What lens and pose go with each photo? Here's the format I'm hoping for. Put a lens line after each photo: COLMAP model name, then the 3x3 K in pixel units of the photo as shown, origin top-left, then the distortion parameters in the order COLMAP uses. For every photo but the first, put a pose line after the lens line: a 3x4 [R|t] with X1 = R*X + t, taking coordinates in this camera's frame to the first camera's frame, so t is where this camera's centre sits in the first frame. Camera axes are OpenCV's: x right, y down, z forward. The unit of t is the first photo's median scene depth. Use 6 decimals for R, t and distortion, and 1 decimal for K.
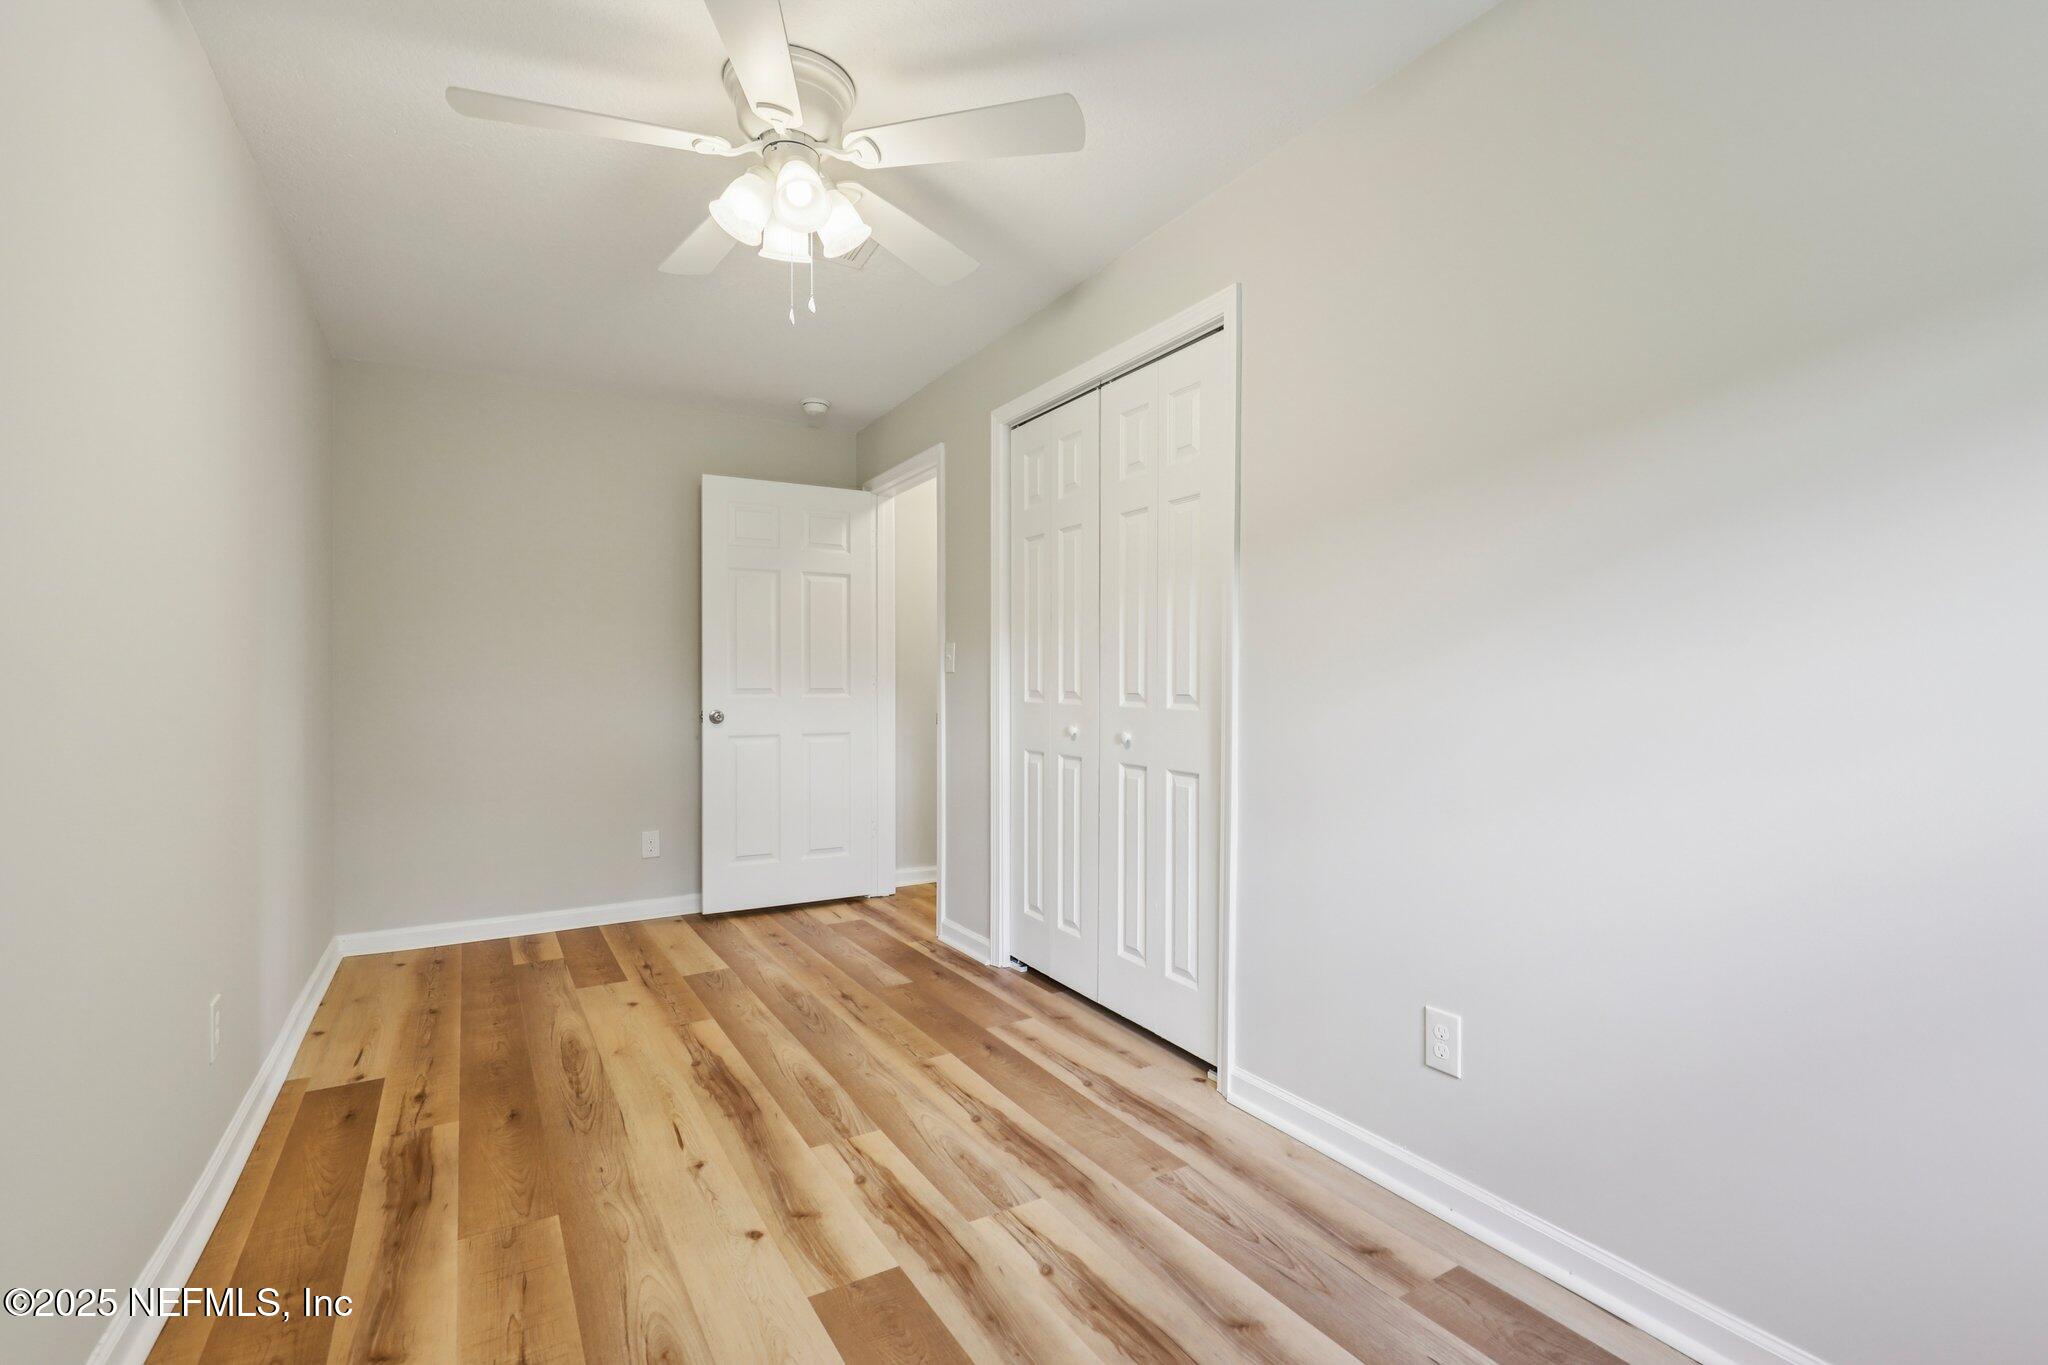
lens RADIAL K [[926.2, 0, 1024.7], [0, 926.2, 686.6], [0, 0, 1]] dist [0.001003, -0.000520]
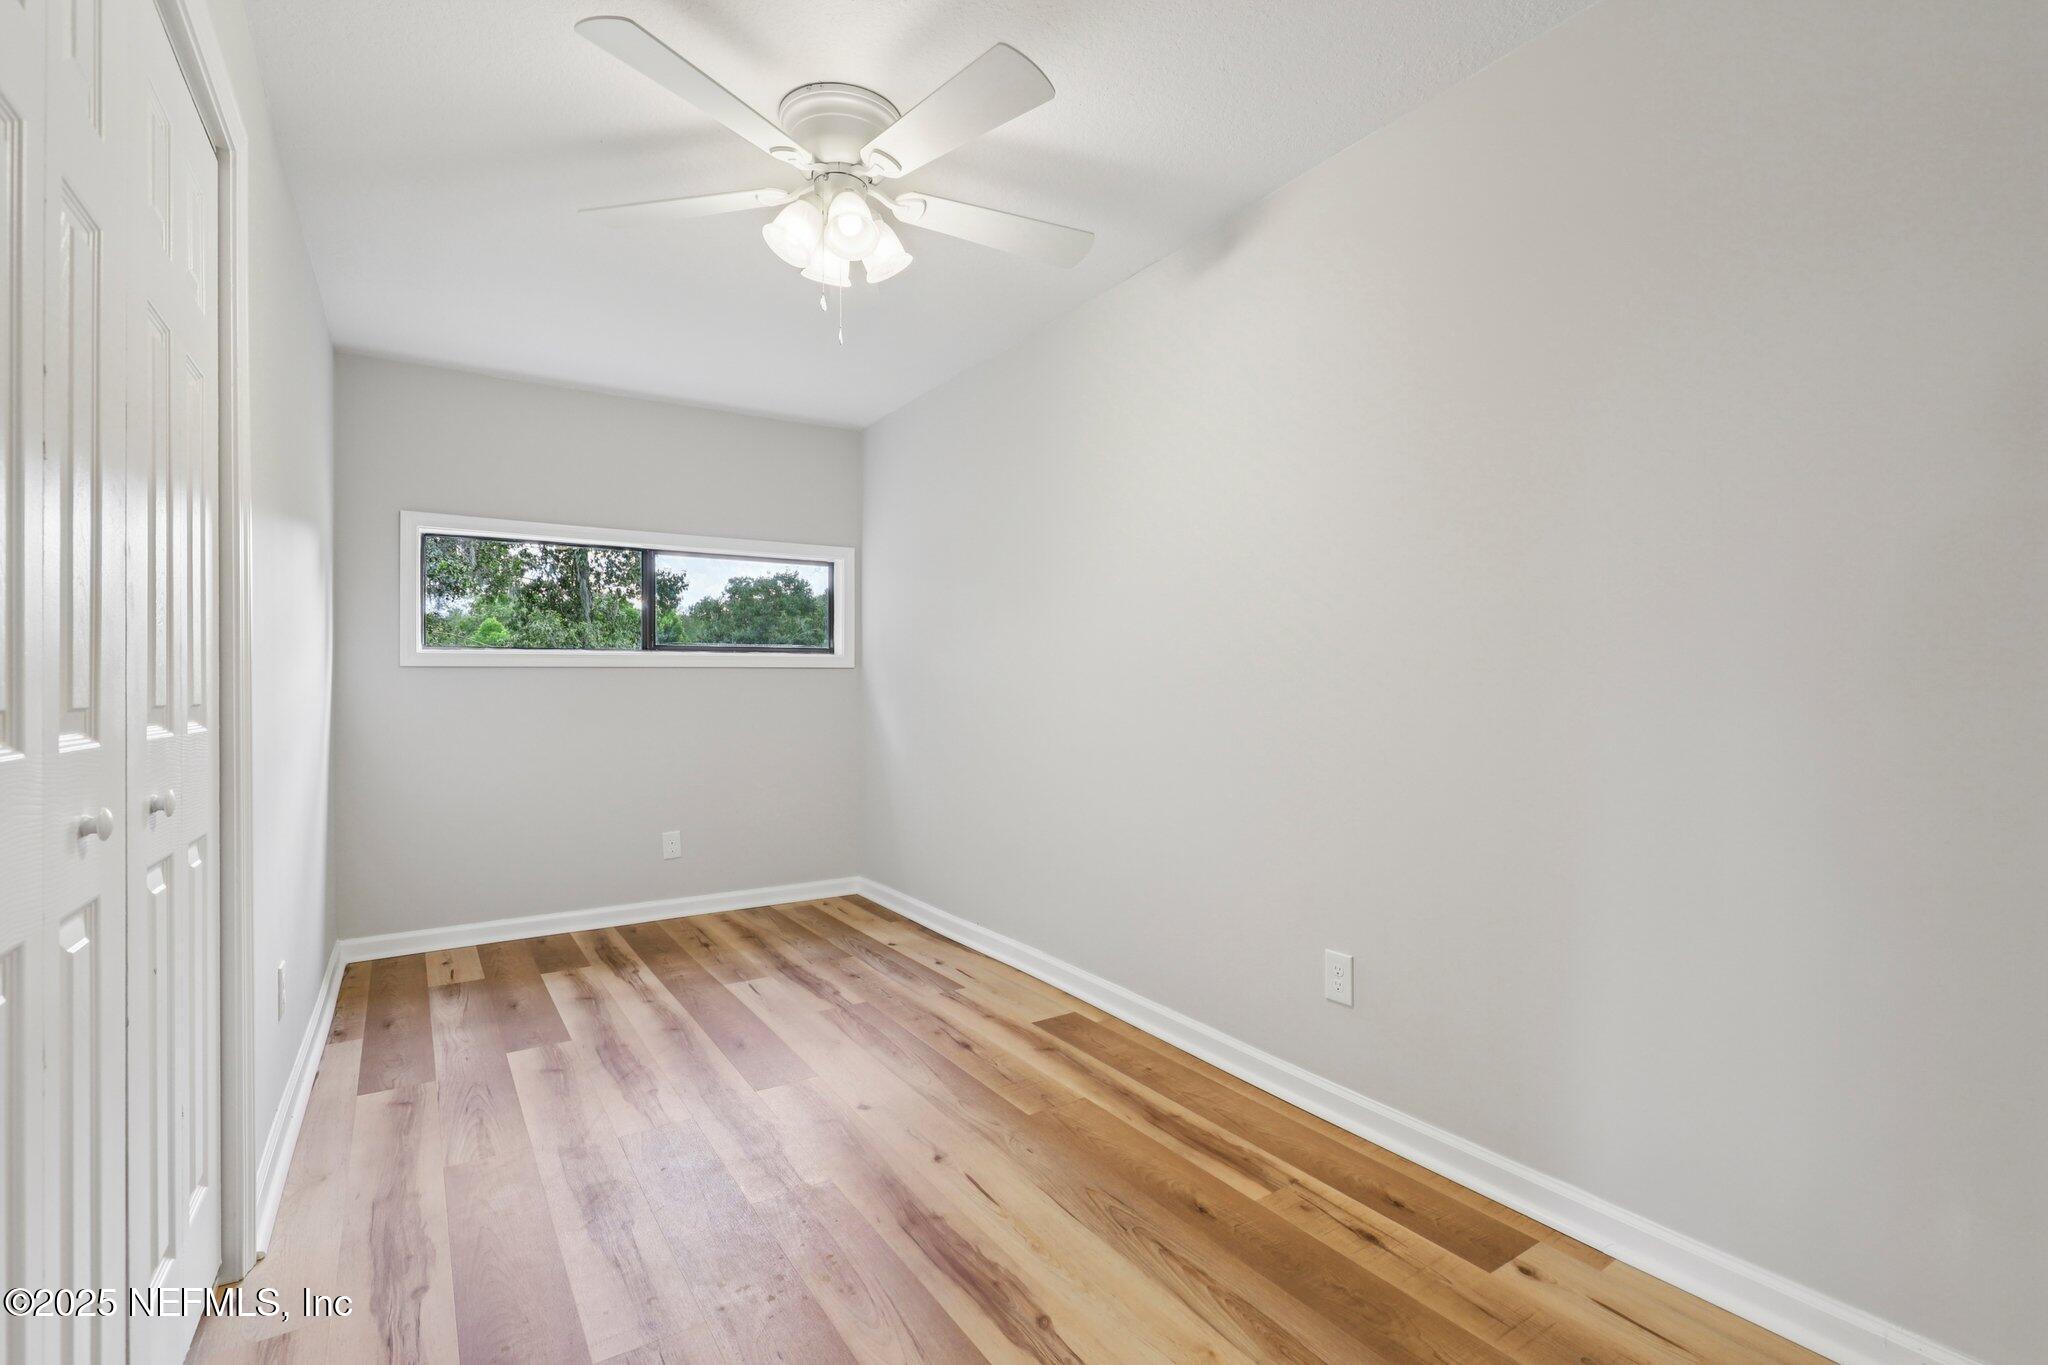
lens RADIAL K [[926.2, 0, 1031.6], [0, 926.2, 685.4], [0, 0, 1]] dist [0.001003, -0.000520]
pose [[-0.998577, 0.004362, -0.053159, -0.382621], [0.004301, 0.999990, 0.001253, -0.002911], [0.053164, 0.001023, -0.998585, 1.922089]]
